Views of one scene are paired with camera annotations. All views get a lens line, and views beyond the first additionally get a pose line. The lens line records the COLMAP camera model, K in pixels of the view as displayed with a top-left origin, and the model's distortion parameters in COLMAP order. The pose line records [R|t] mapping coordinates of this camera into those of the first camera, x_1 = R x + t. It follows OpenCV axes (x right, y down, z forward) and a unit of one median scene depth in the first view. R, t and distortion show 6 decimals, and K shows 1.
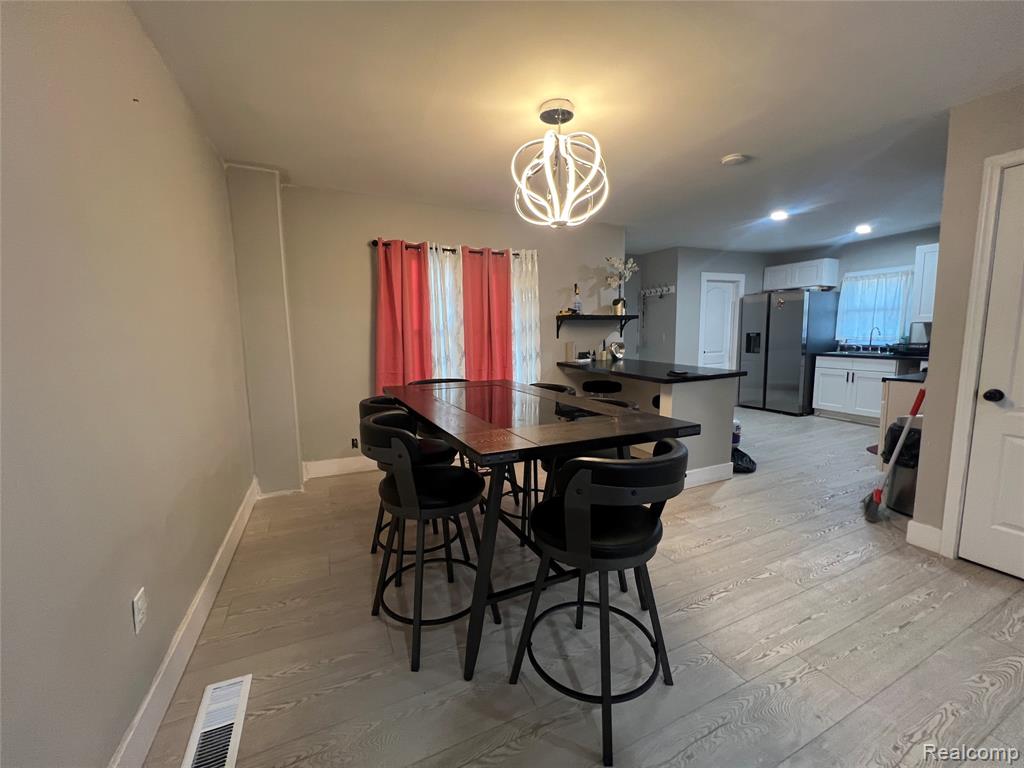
lens RADIAL K [[414.1, 0, 512.0], [0, 414.1, 384.0], [0, 0, 1]] dist [-0.002173, -0.000185]
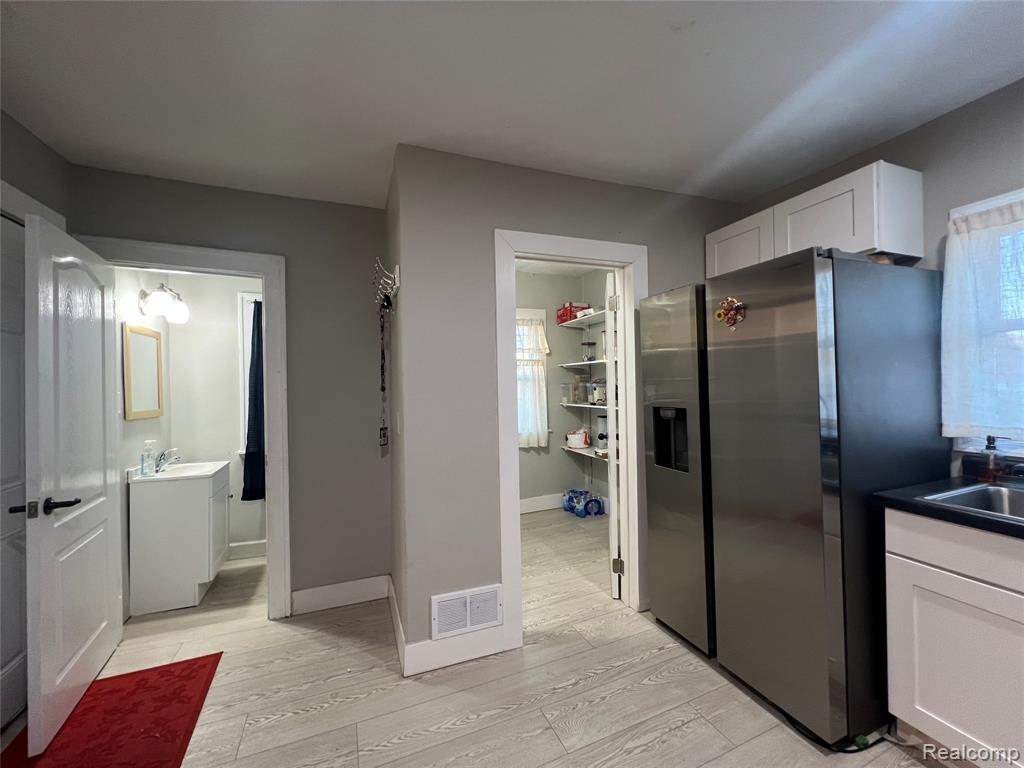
lens RADIAL K [[414.1, 0, 512.0], [0, 414.1, 384.0], [0, 0, 1]] dist [-0.002173, -0.000185]
pose [[0.999187, -0.005991, -0.039858, 0.513078], [0.001015, 0.992320, -0.123691, -0.110234], [0.040293, 0.123550, 0.991520, 0.723340]]
